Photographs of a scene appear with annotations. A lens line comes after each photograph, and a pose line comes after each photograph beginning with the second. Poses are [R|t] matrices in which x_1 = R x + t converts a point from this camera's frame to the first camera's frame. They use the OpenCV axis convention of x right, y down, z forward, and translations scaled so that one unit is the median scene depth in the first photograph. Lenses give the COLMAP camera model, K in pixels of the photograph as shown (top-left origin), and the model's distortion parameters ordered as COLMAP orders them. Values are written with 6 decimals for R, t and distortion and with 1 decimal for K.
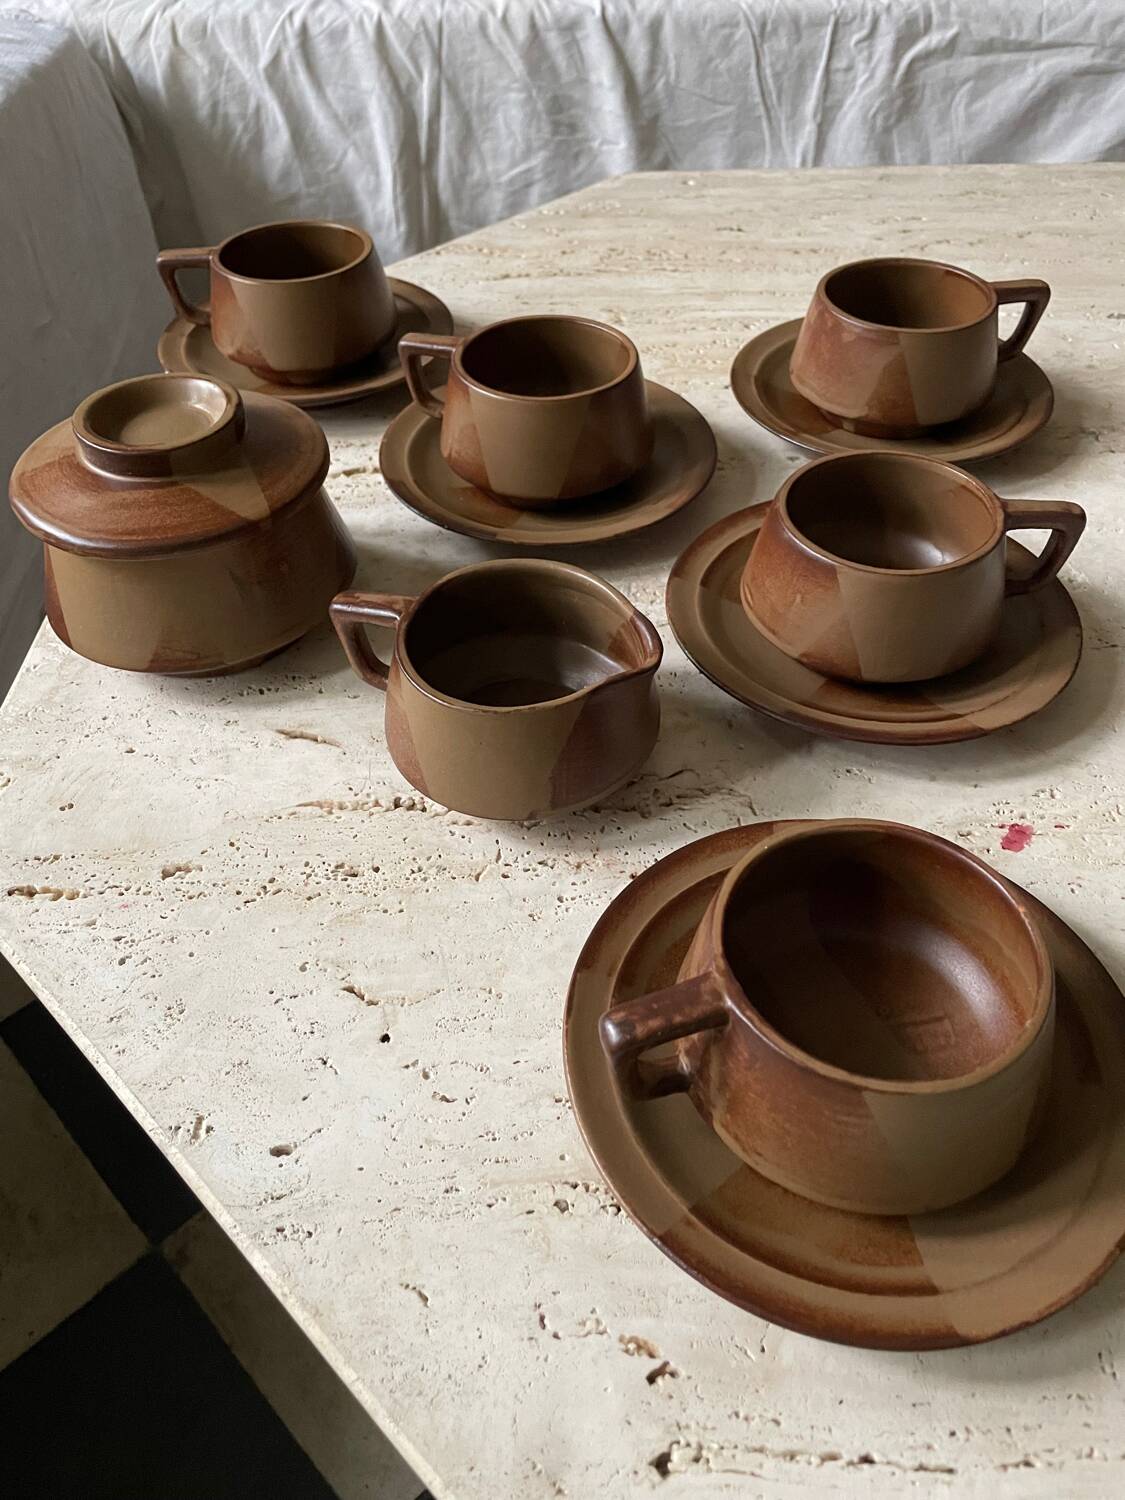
lens RADIAL K [[1156.9, 0, 566.8], [0, 1156.9, 727.9], [0, 0, 1]] dist [0.077607, -0.119493]
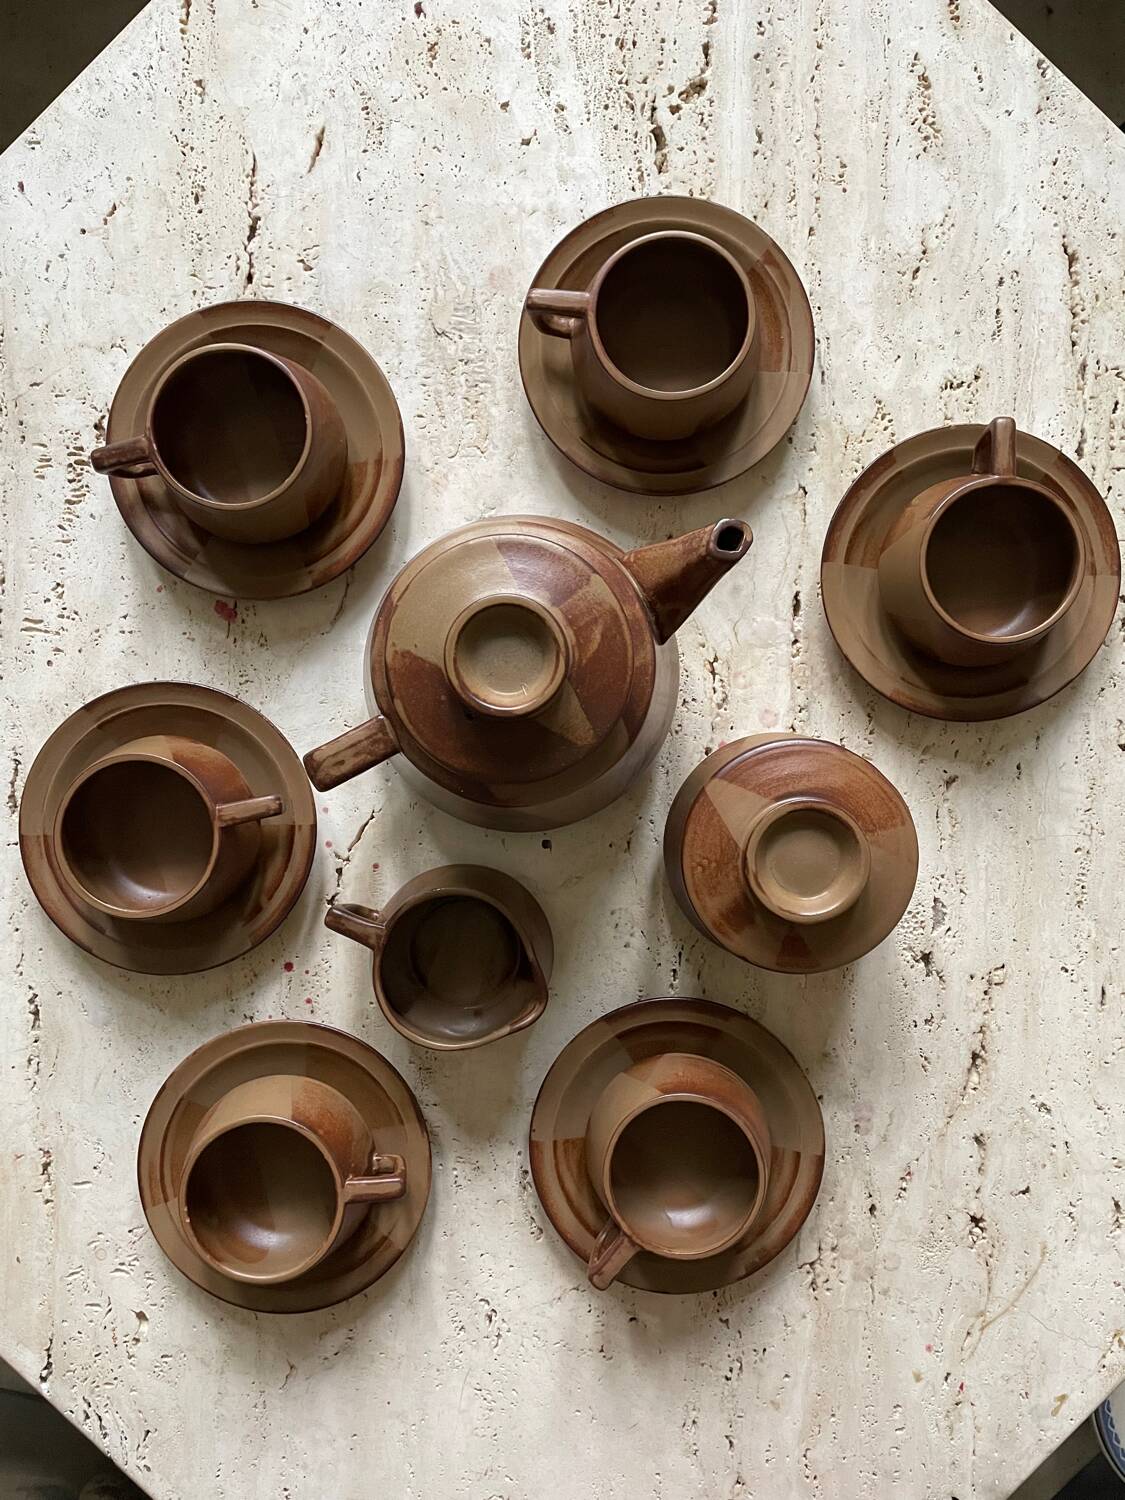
lens RADIAL K [[1156.9, 0, 569.2], [0, 1156.9, 755.4], [0, 0, 1]] dist [0.077607, -0.119493]
pose [[0.002897, 0.999471, 0.032392, 0.539084], [-0.695818, -0.021250, 0.717904, -1.417994], [0.718212, -0.024618, 0.695388, 0.215540]]
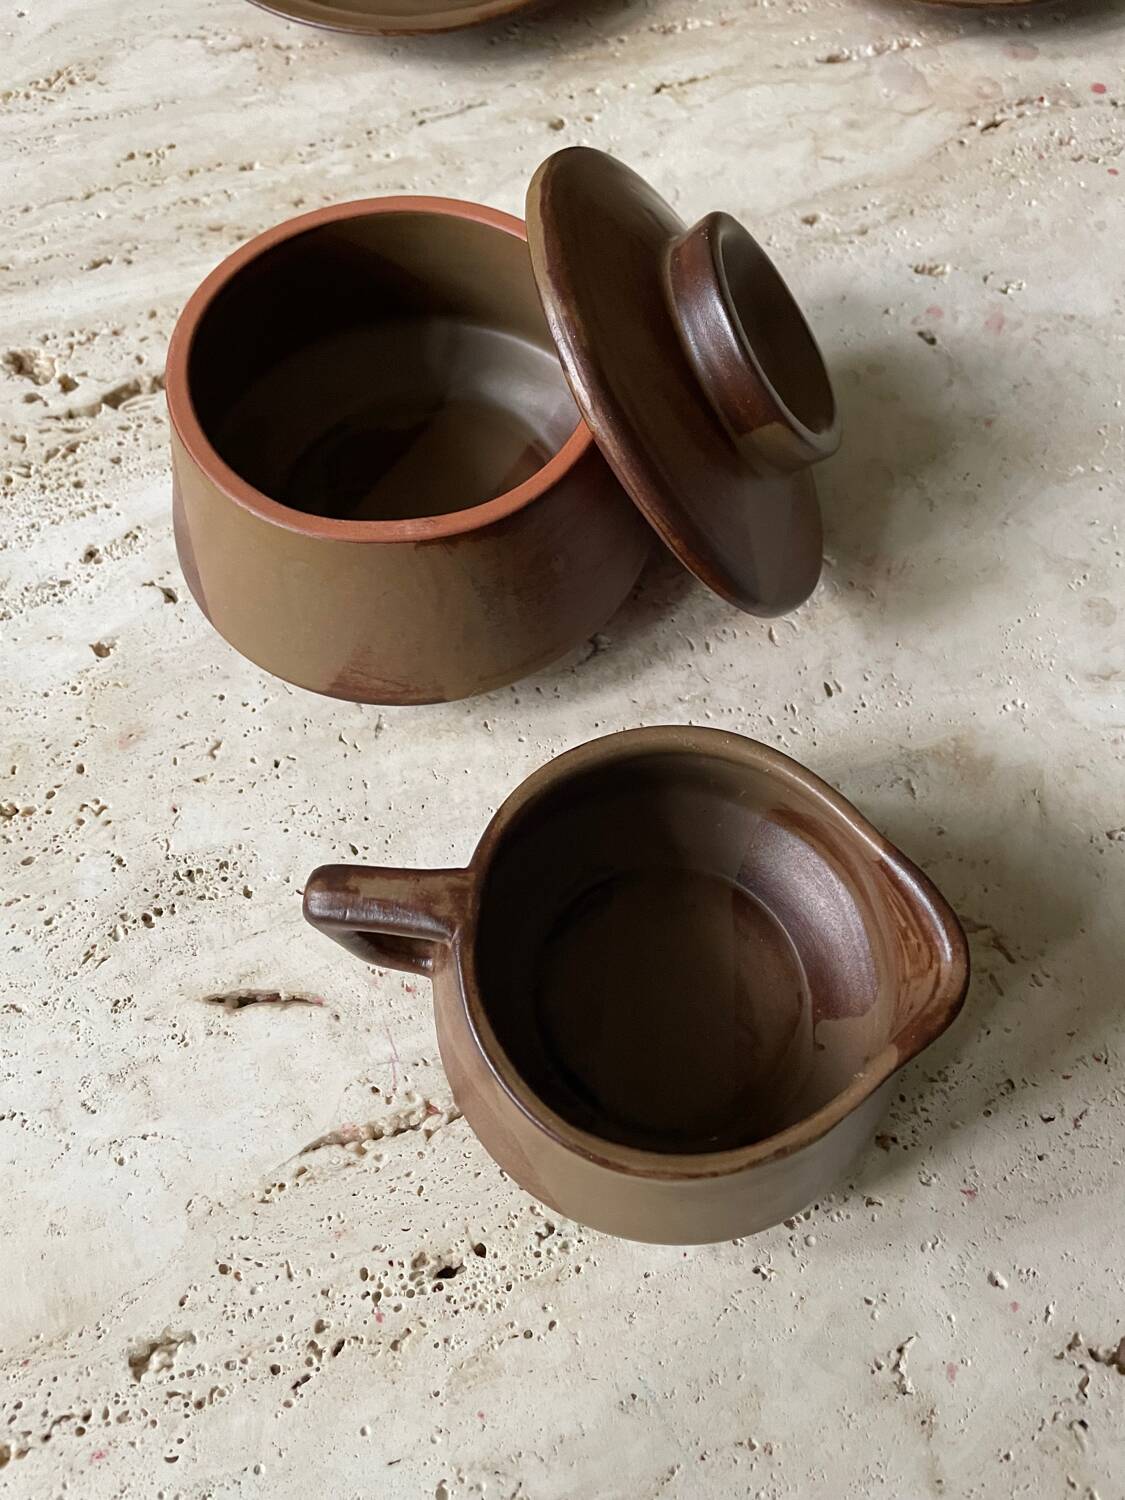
lens RADIAL K [[1156.9, 0, 571.4], [0, 1156.9, 746.3], [0, 0, 1]] dist [0.077607, -0.119493]
pose [[0.956486, -0.259488, 0.133420, -0.131469], [0.197385, 0.912196, 0.359078, -0.328580], [-0.214882, -0.317118, 0.923722, 0.505773]]
